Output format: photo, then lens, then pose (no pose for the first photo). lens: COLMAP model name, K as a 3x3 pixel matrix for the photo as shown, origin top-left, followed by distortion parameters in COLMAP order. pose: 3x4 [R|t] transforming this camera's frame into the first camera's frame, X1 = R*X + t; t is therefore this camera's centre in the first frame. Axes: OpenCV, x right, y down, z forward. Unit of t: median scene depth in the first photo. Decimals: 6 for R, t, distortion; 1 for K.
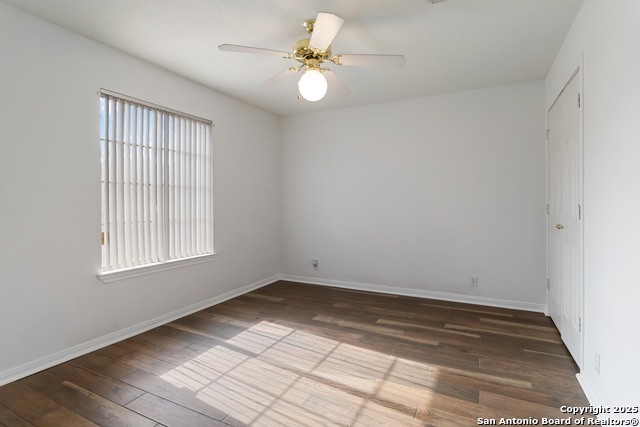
lens RADIAL K [[319.9, 0, 320.0], [0, 319.9, 213.5], [0, 0, 1]] dist [-0.000184, -0.000037]
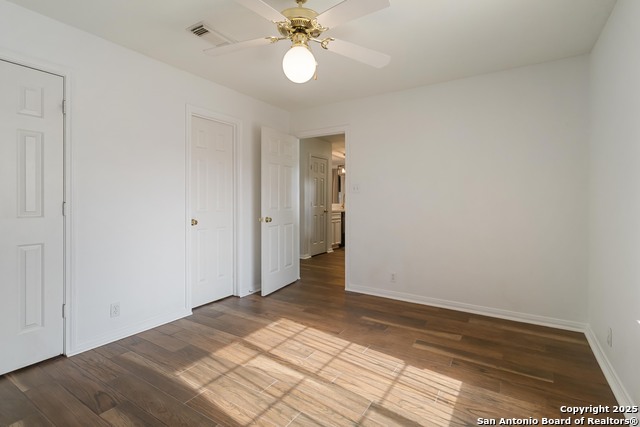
lens RADIAL K [[305.7, 0, 323.7], [0, 305.7, 199.7], [0, 0, 1]] dist [-0.000204, 0.001012]
pose [[-0.996061, 0.001110, 0.088662, -0.171696], [0.004074, 0.999438, 0.033259, -0.070136], [-0.088575, 0.033489, -0.995506, 1.944224]]
